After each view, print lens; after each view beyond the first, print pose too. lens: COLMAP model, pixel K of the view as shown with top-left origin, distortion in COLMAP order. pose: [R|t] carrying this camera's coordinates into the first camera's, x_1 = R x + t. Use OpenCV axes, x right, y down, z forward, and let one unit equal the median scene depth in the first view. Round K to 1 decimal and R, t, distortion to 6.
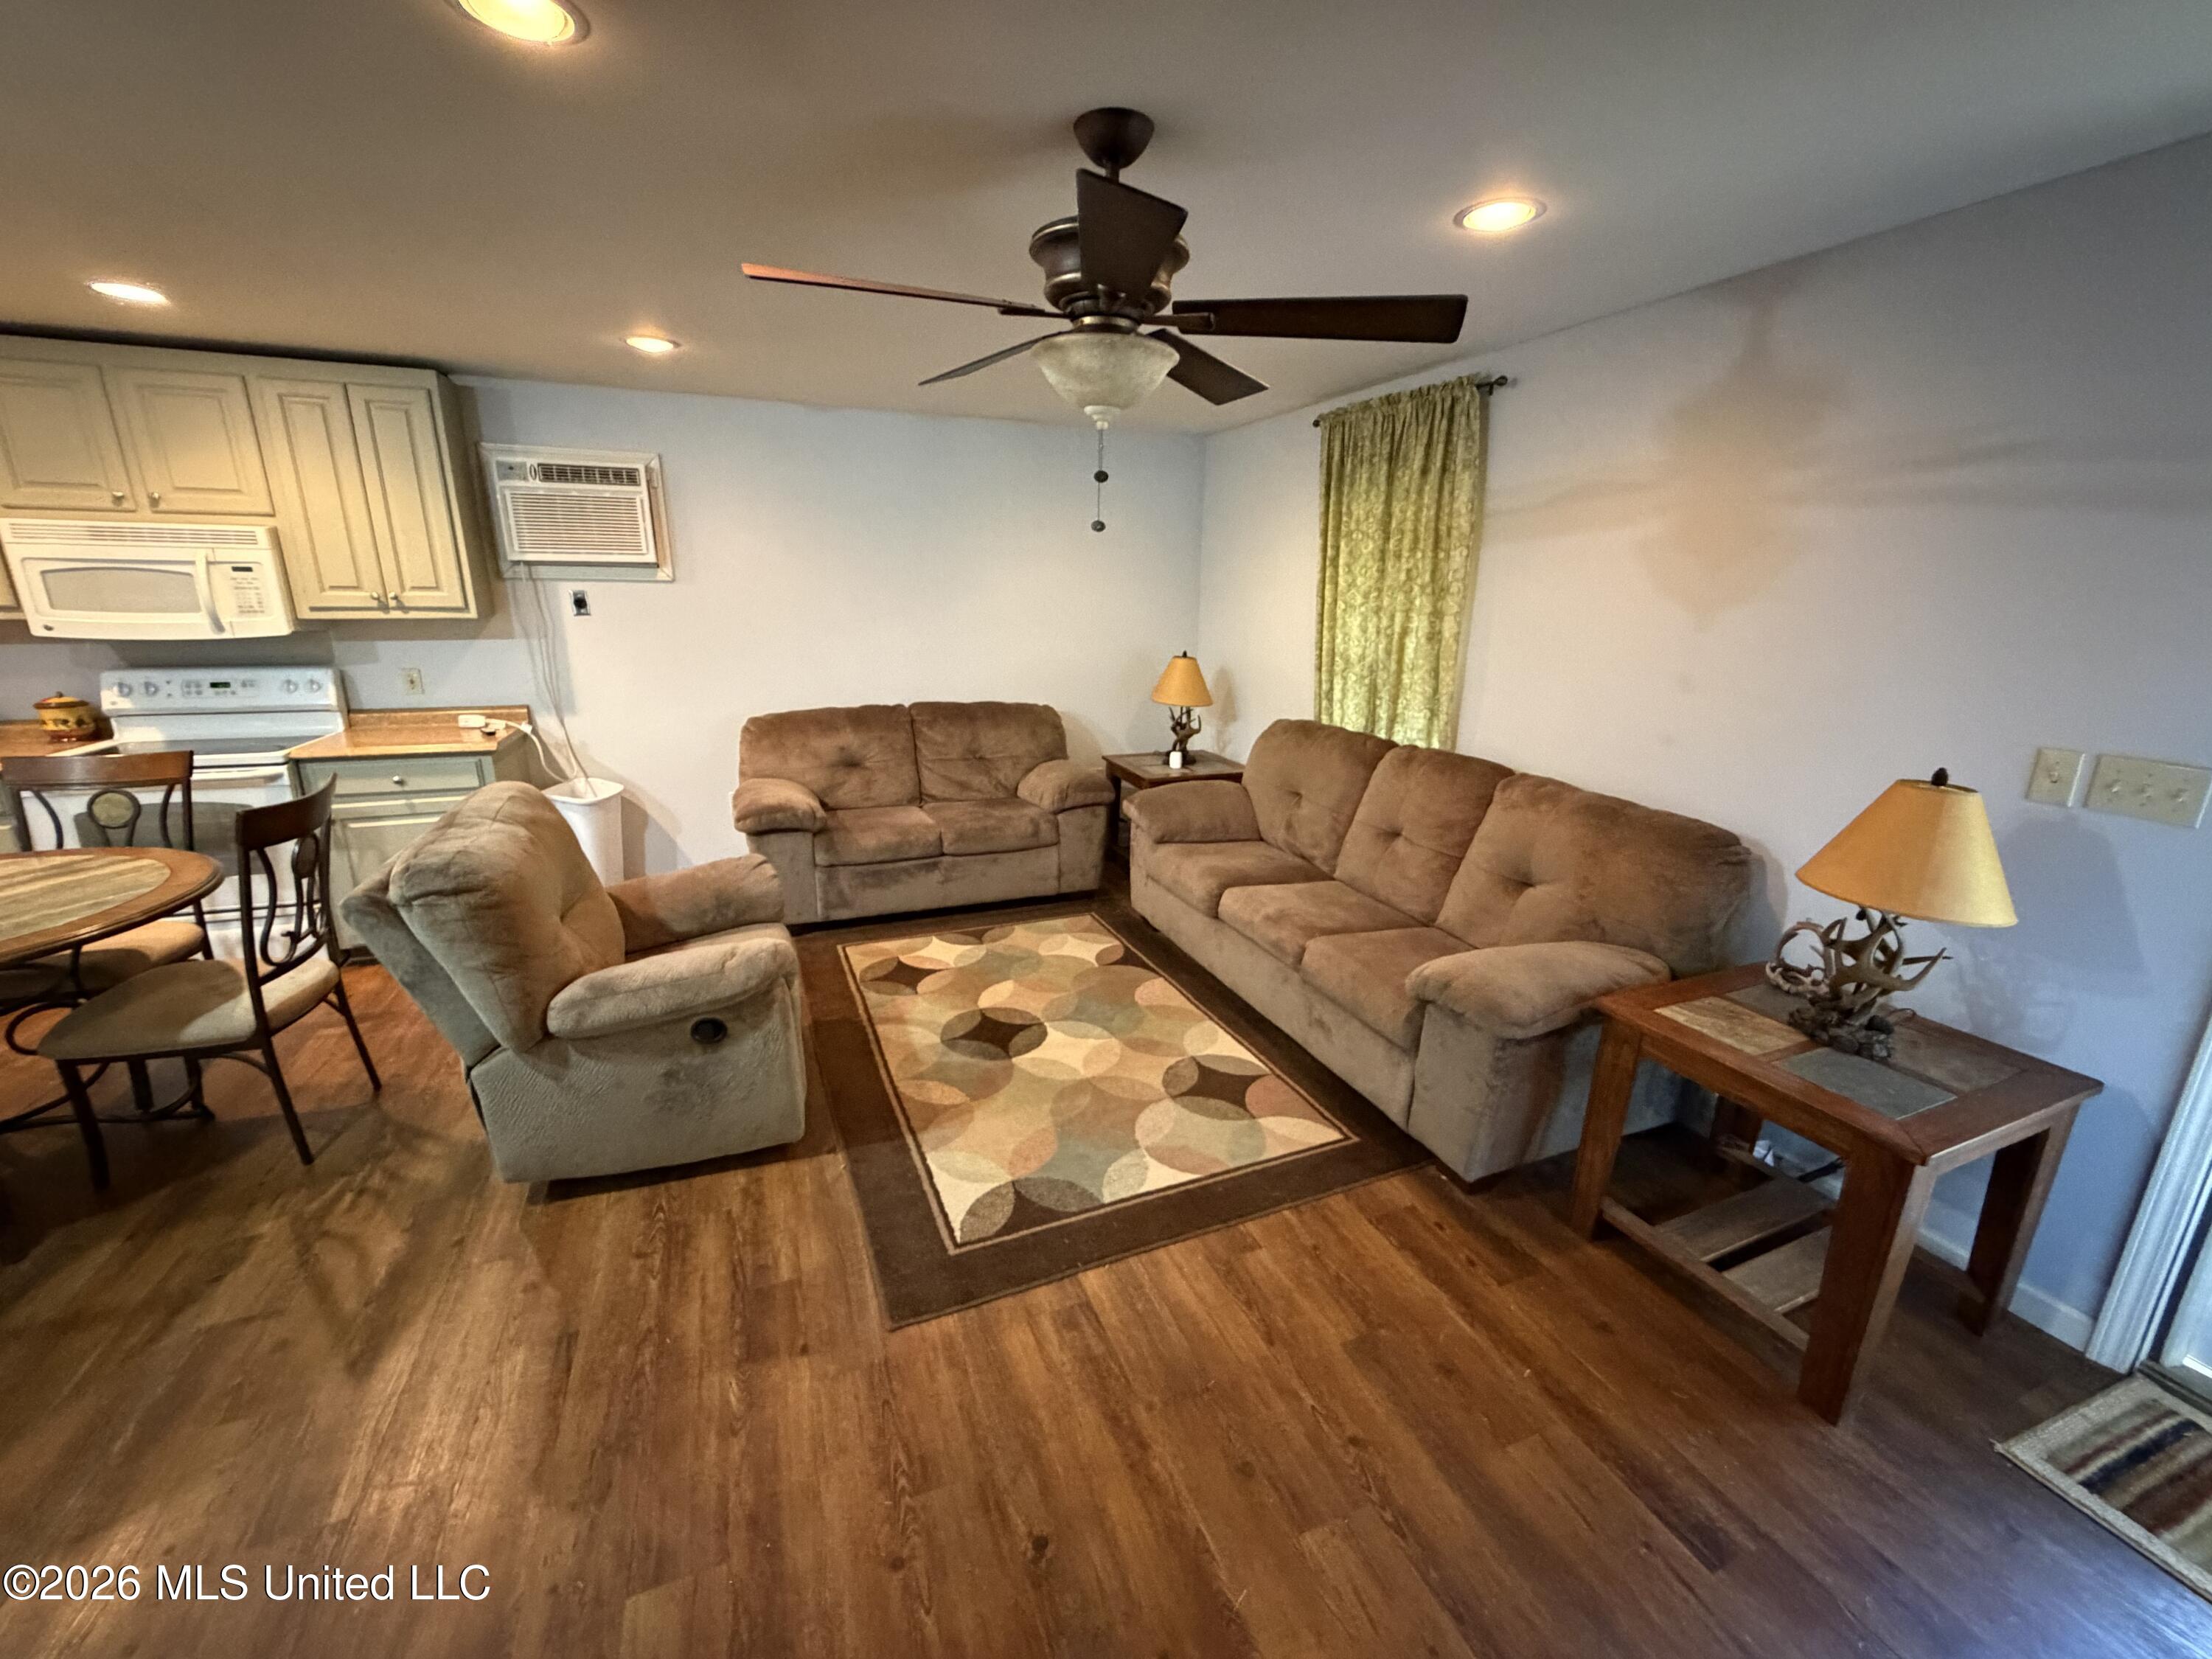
lens RADIAL K [[885.9, 0, 1103.9], [0, 885.9, 824.9], [0, 0, 1]] dist [0.001315, 0.000162]
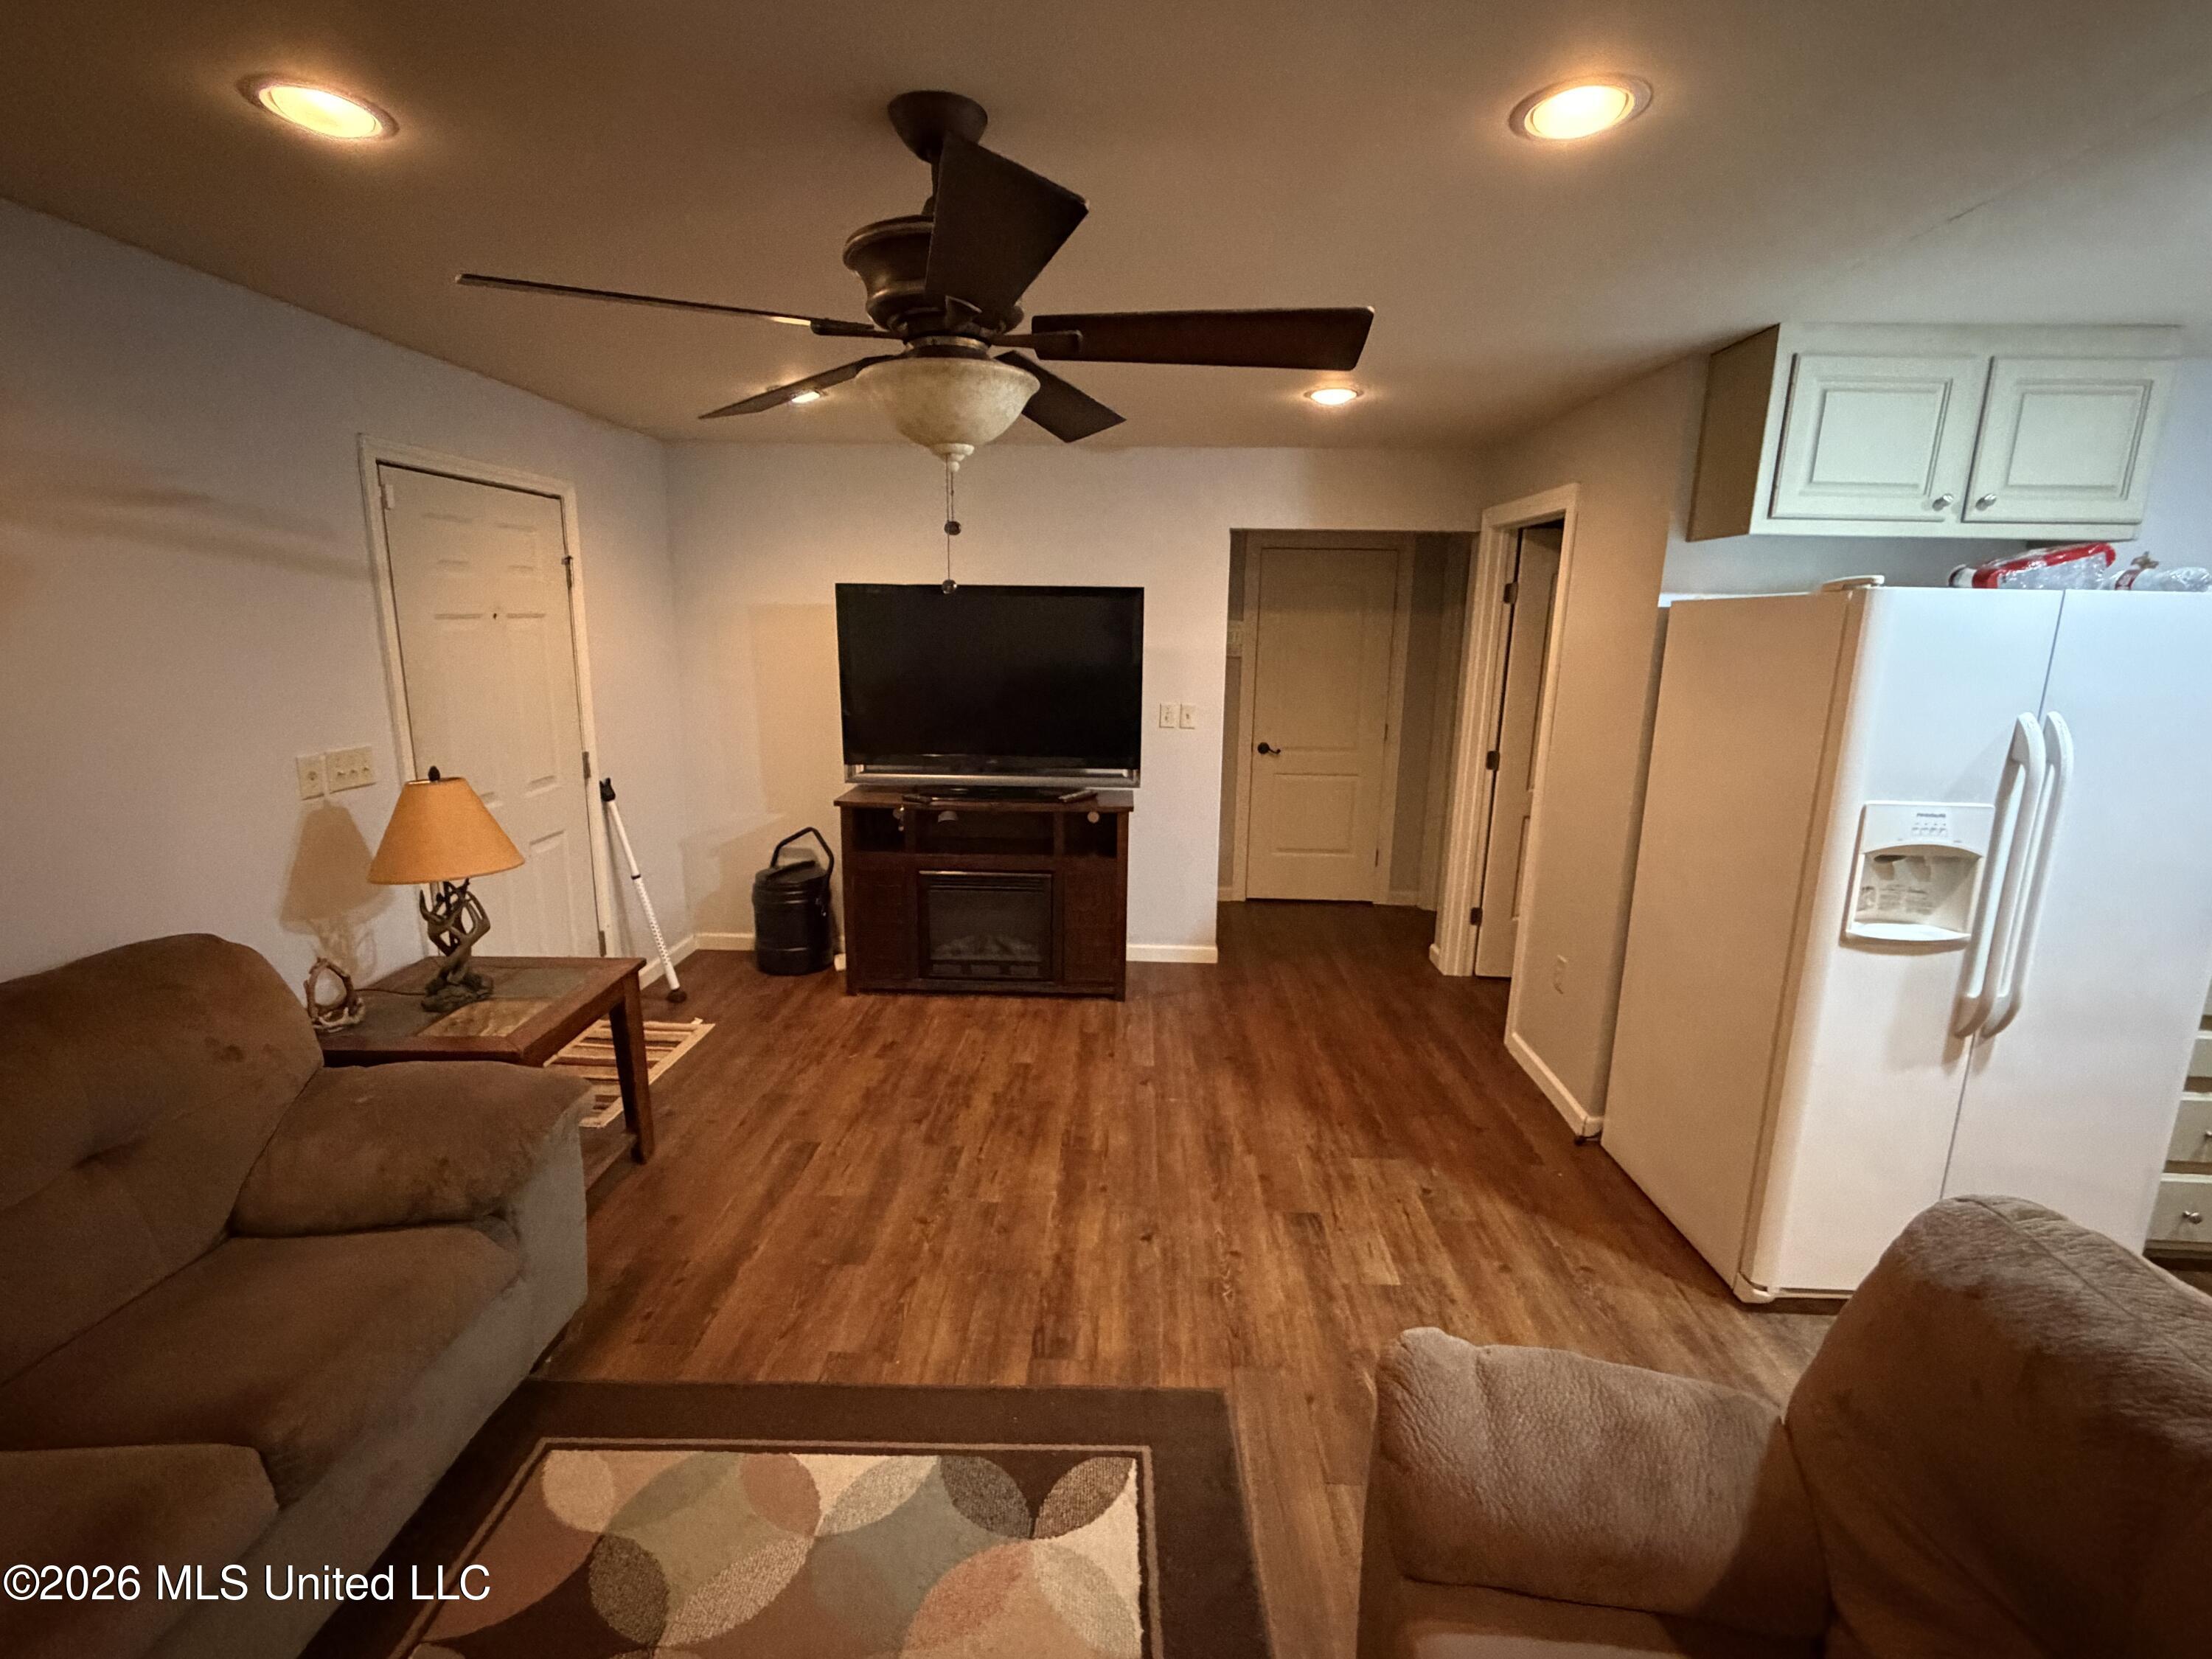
lens RADIAL K [[989.8, 0, 1106.4], [0, 989.8, 826.1], [0, 0, 1]] dist [-0.000428, 0.000348]
pose [[-0.914687, -0.105482, 0.390156, -0.294552], [0.083979, 0.894670, 0.438764, -0.301329], [-0.395342, 0.434096, -0.809484, 1.020393]]
